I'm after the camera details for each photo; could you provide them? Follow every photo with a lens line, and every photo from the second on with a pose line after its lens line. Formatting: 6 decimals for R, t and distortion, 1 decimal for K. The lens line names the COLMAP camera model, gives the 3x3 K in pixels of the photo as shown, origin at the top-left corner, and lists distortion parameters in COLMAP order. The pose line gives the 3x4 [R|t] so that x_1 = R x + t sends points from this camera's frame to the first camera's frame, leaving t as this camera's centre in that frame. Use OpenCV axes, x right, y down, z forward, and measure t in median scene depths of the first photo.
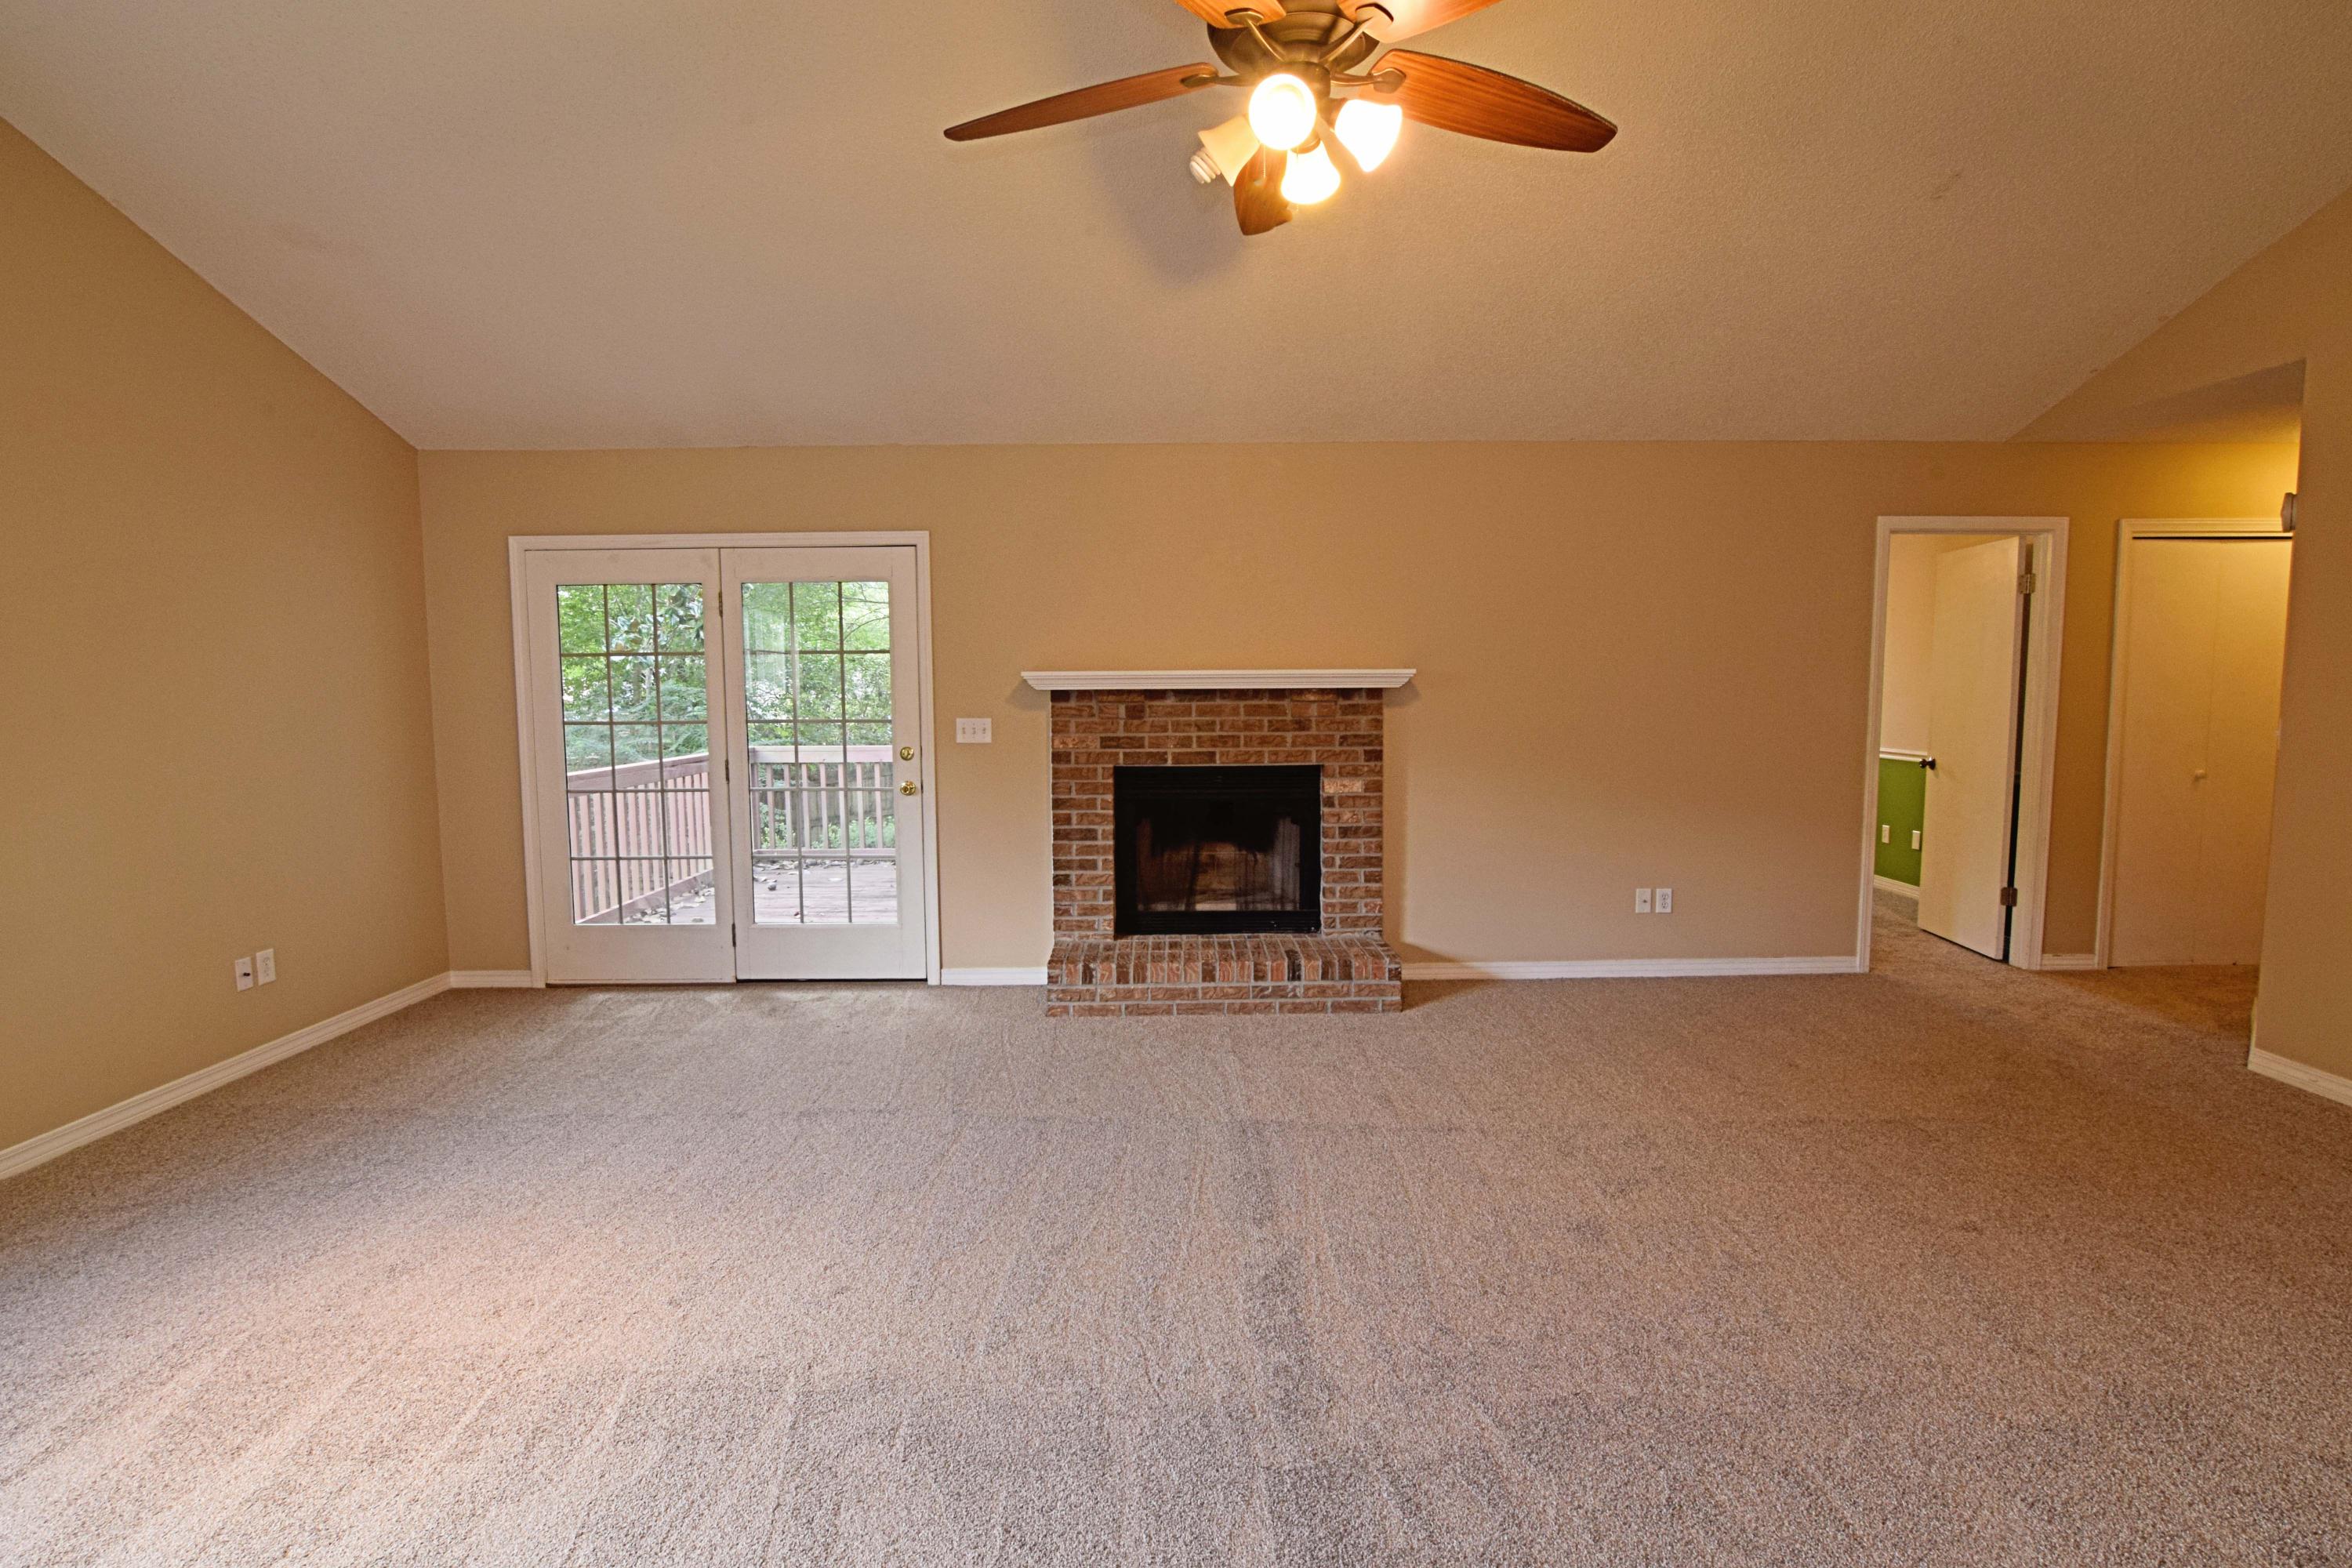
lens RADIAL K [[1144.8, 0, 1178.5], [0, 1144.8, 774.1], [0, 0, 1]] dist [-0.025265, 0.000462]
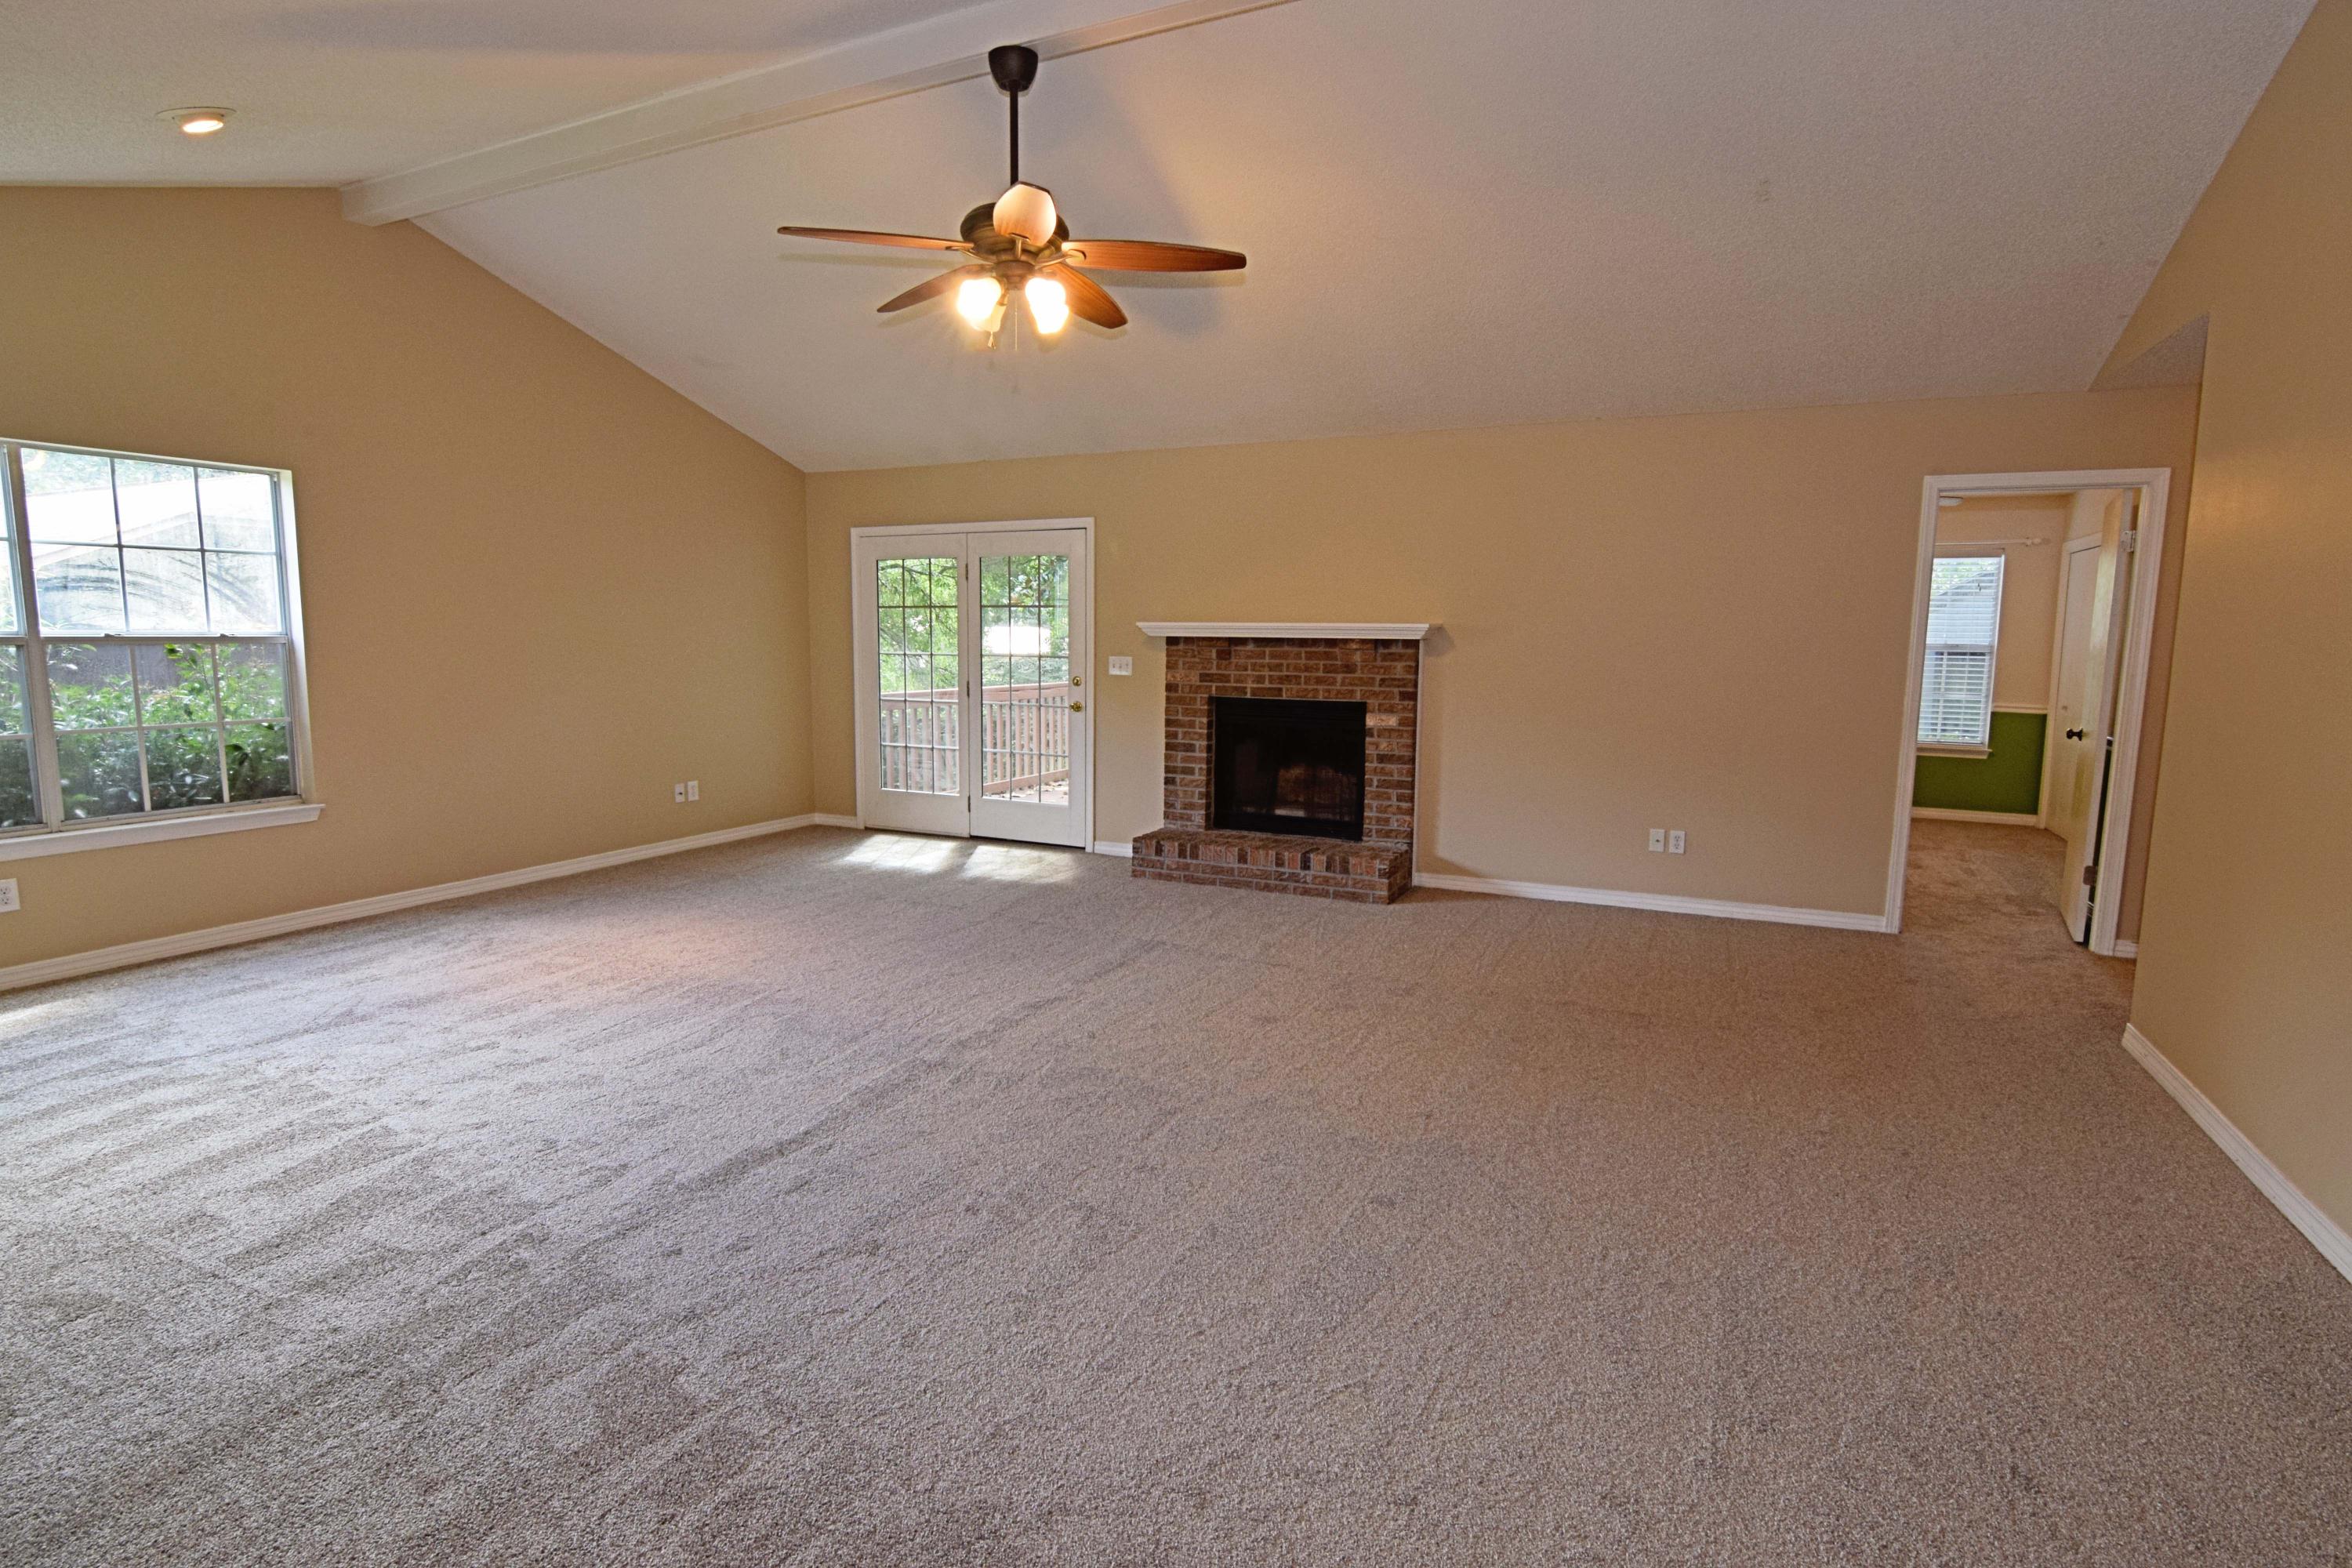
lens RADIAL K [[1144.8, 0, 1178.5], [0, 1144.8, 774.1], [0, 0, 1]] dist [-0.025265, 0.000462]
pose [[0.897976, 0.069490, -0.434522, 0.482121], [-0.050632, 0.997211, 0.054842, 0.011744], [0.437121, -0.027246, 0.898990, -0.183036]]
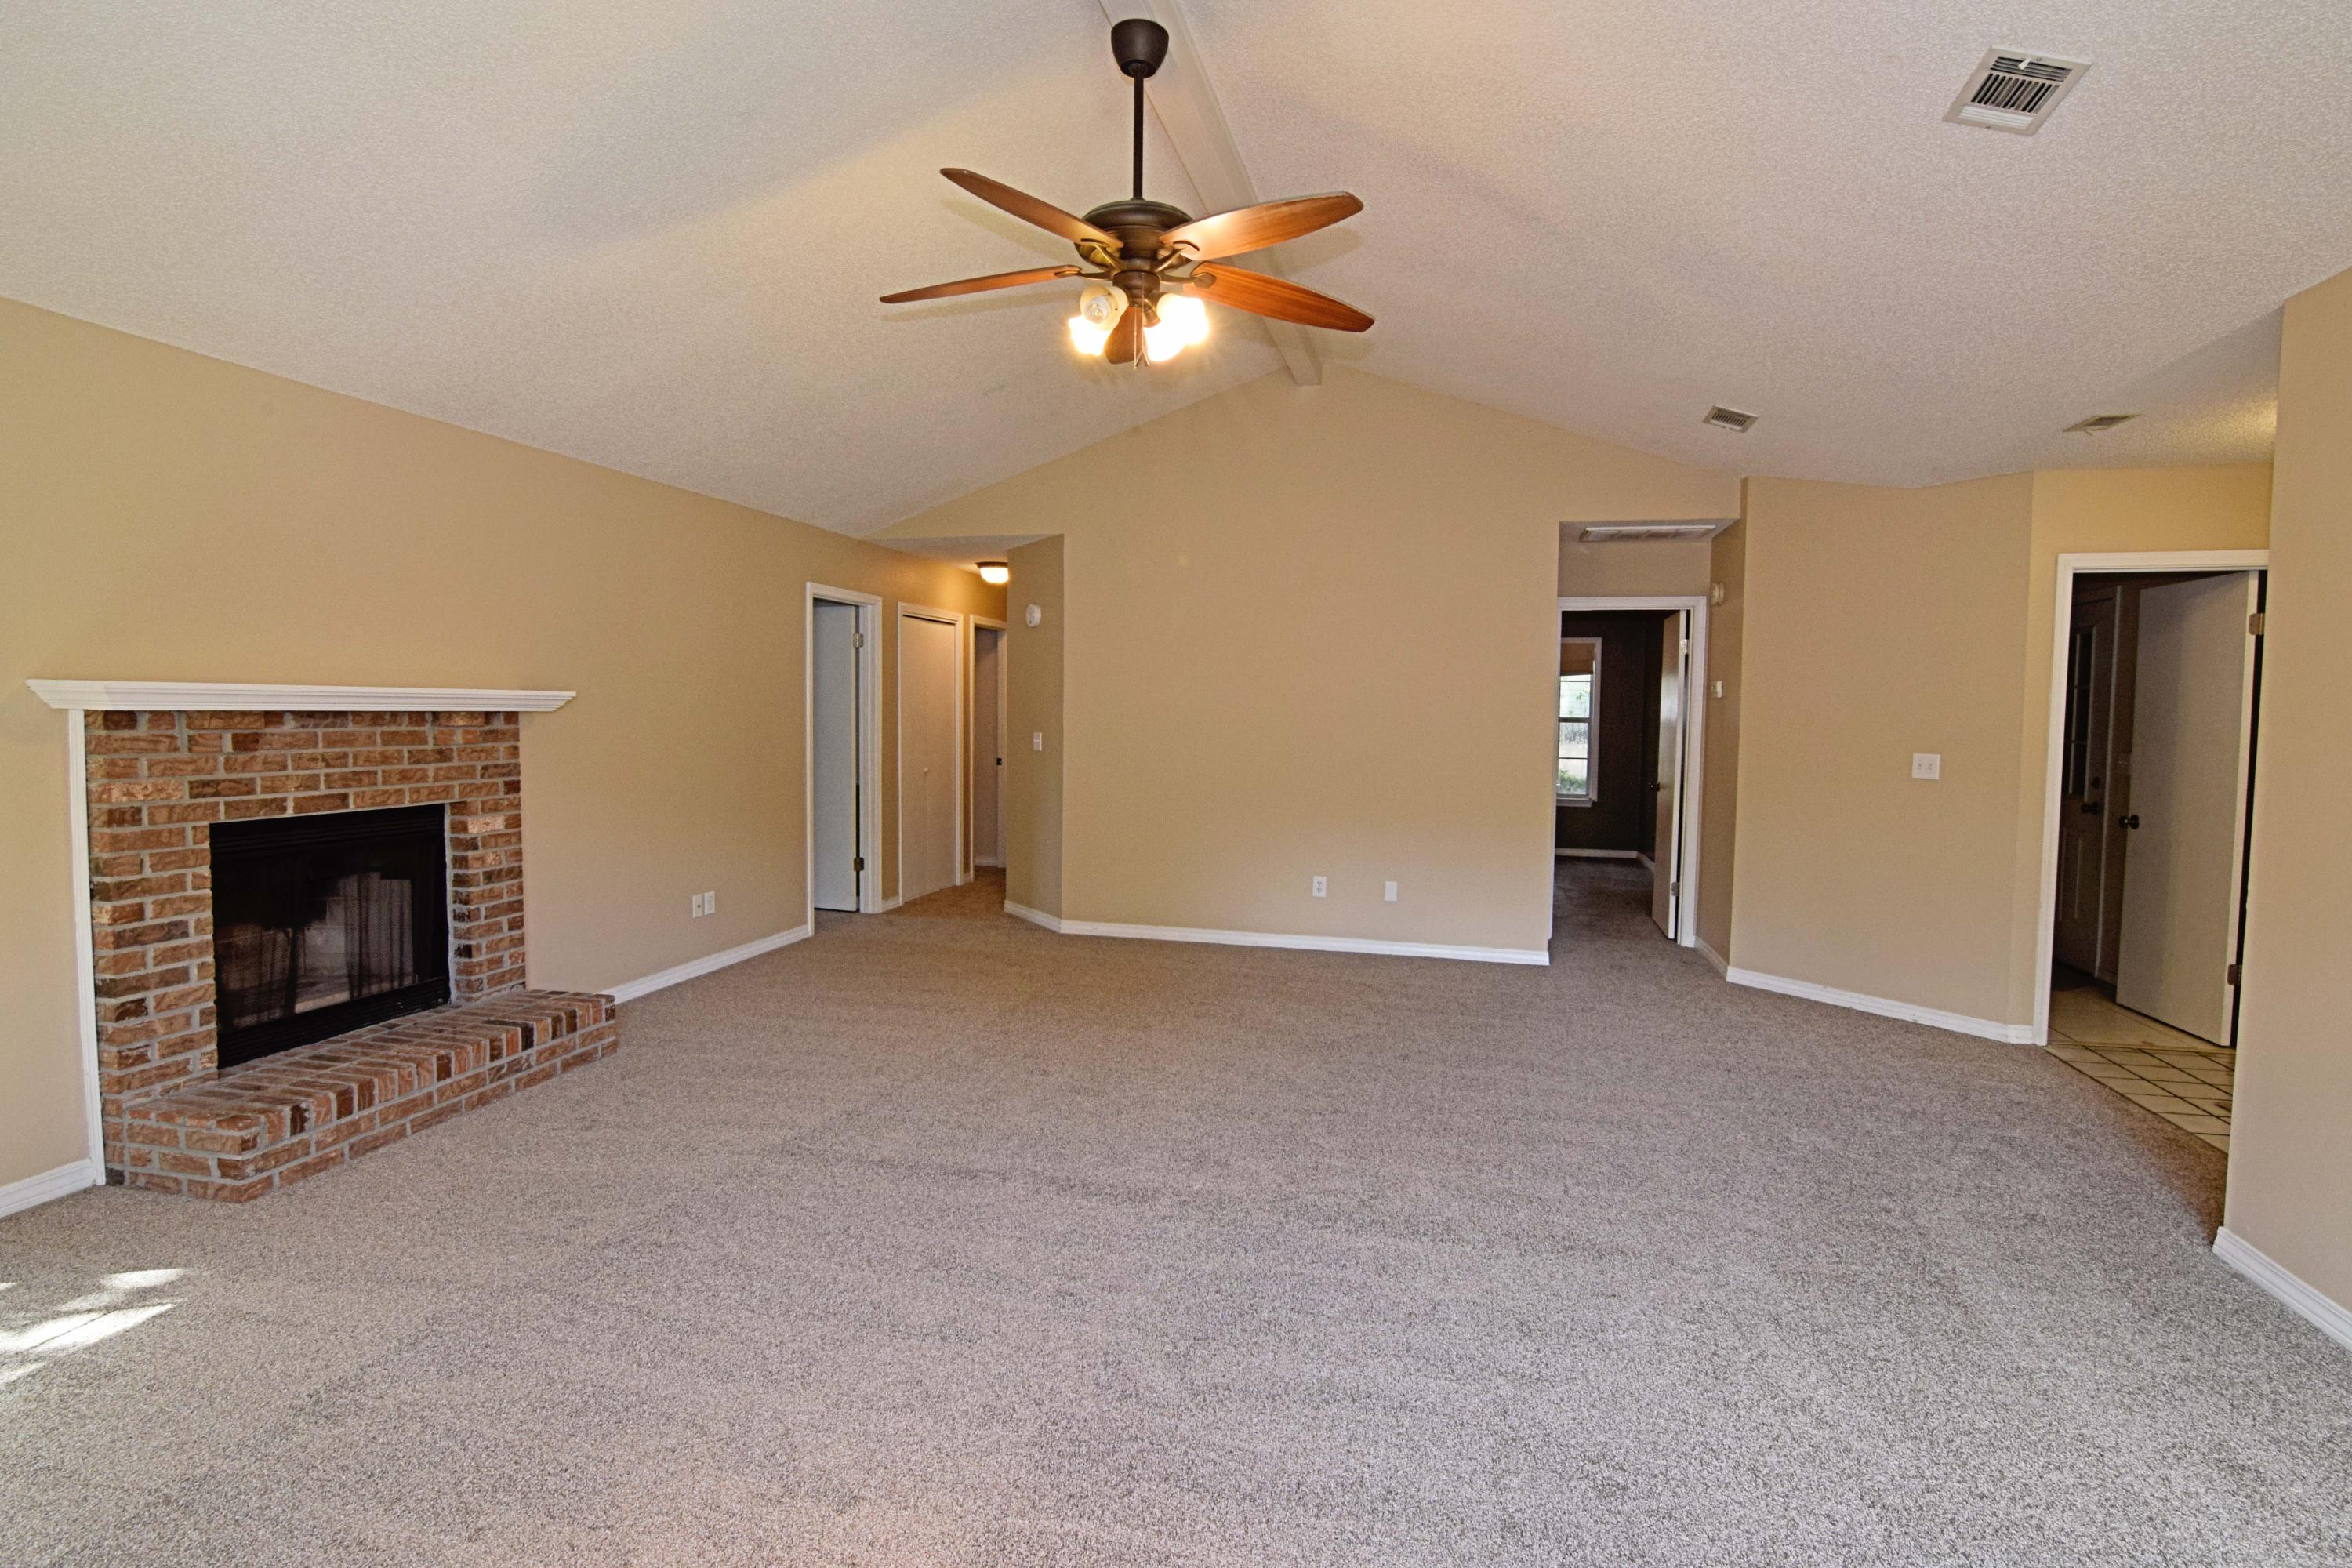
lens RADIAL K [[1144.8, 0, 1178.5], [0, 1144.8, 774.1], [0, 0, 1]] dist [-0.025265, 0.000462]
pose [[0.247458, -0.043667, 0.967914, -0.556468], [0.063505, 0.997567, 0.028769, -0.018749], [-0.966815, 0.054348, 0.249629, 0.277843]]
